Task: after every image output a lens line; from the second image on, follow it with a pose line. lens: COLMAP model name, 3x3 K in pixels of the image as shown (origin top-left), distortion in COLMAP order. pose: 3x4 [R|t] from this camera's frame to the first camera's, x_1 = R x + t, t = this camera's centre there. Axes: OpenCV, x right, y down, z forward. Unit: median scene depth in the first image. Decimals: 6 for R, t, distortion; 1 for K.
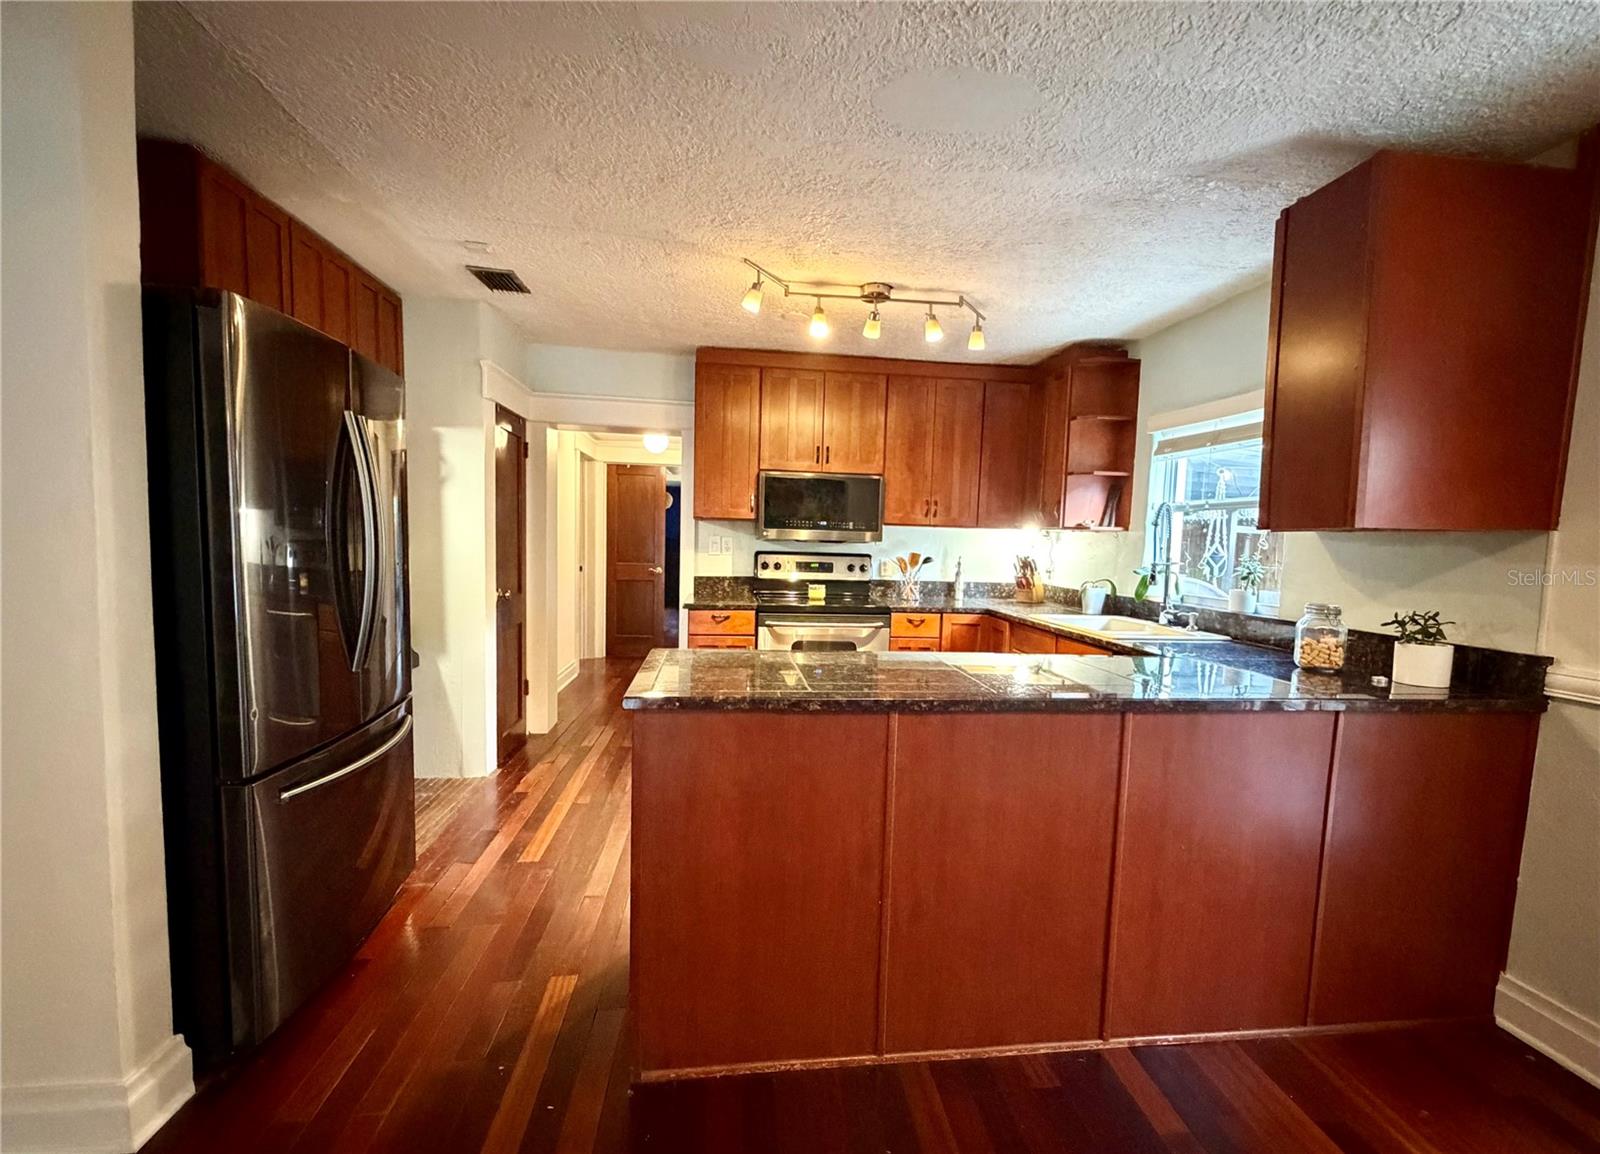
lens RADIAL K [[723.5, 0, 828.3], [0, 723.5, 607.8], [0, 0, 1]] dist [-0.000474, -0.000022]
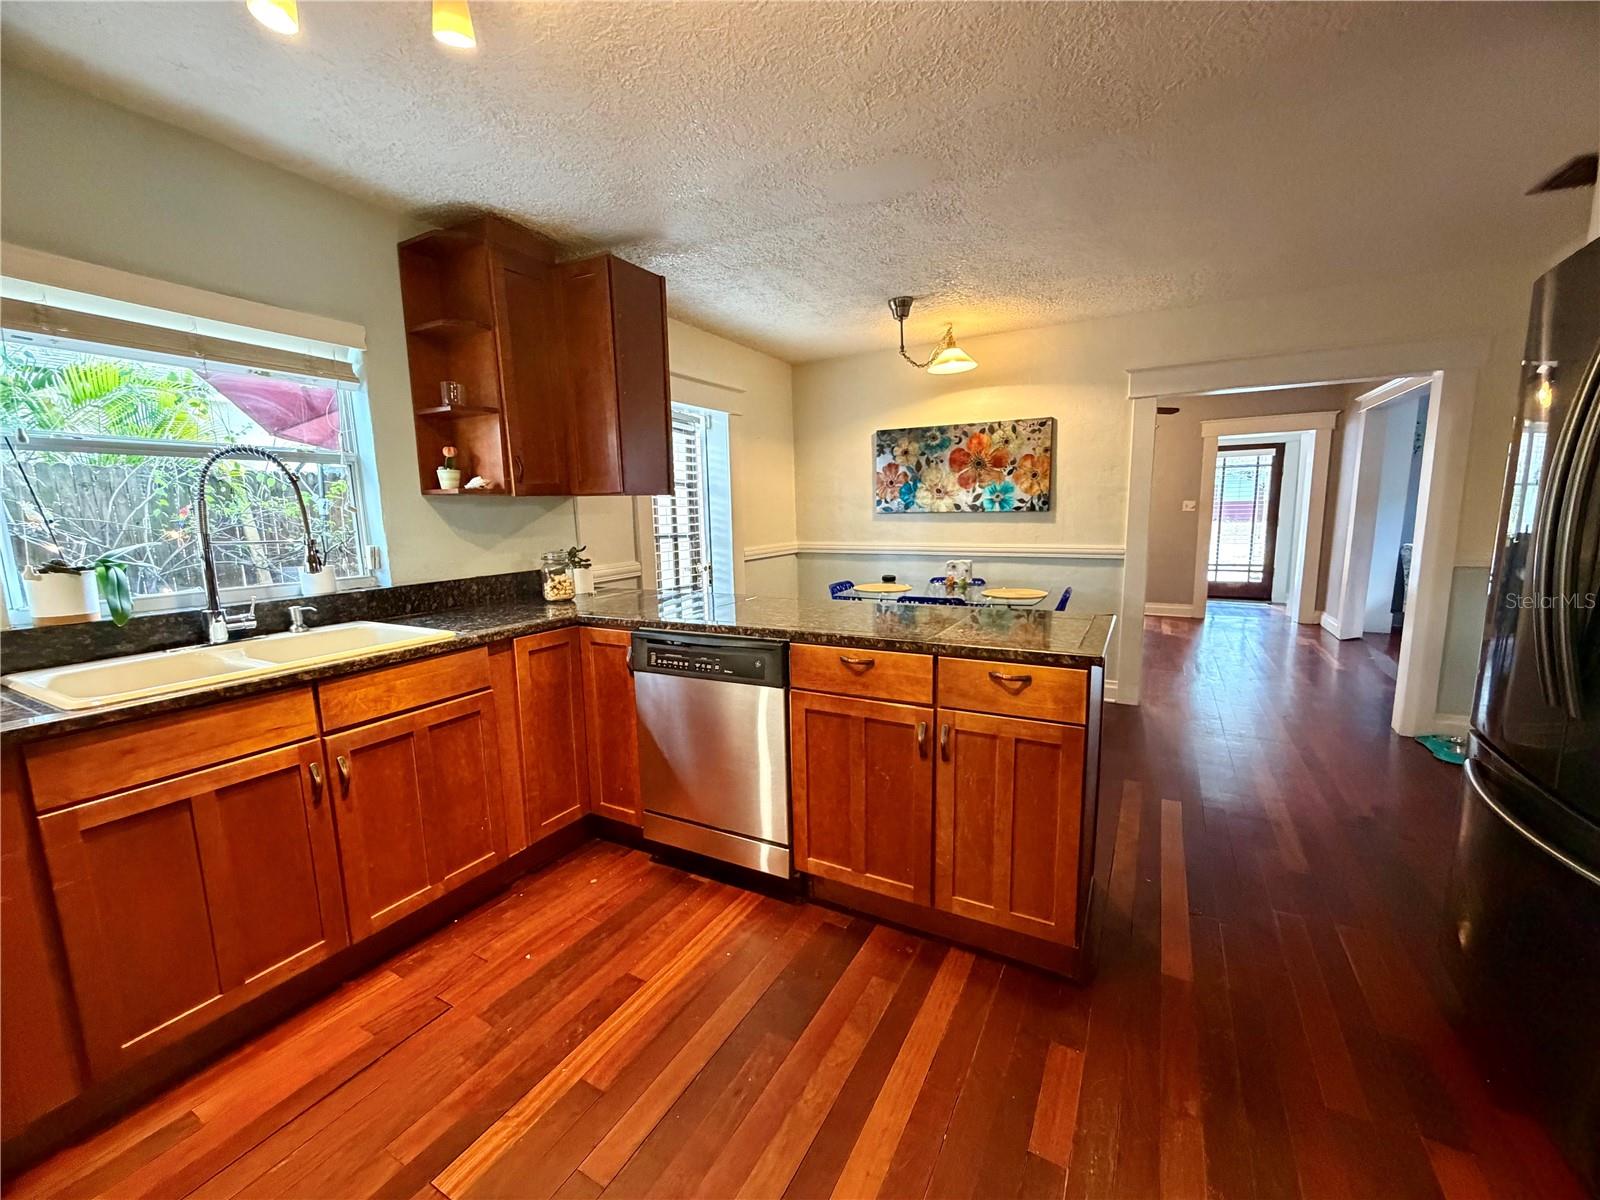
lens RADIAL K [[638.8, 0, 800.0], [0, 638.8, 600.0], [0, 0, 1]] dist [0.000689, 0.000268]
pose [[-0.799423, -0.100252, 0.592345, -0.249015], [0.052210, 0.970654, 0.234742, -0.112479], [-0.598496, 0.218585, -0.770729, 1.102612]]
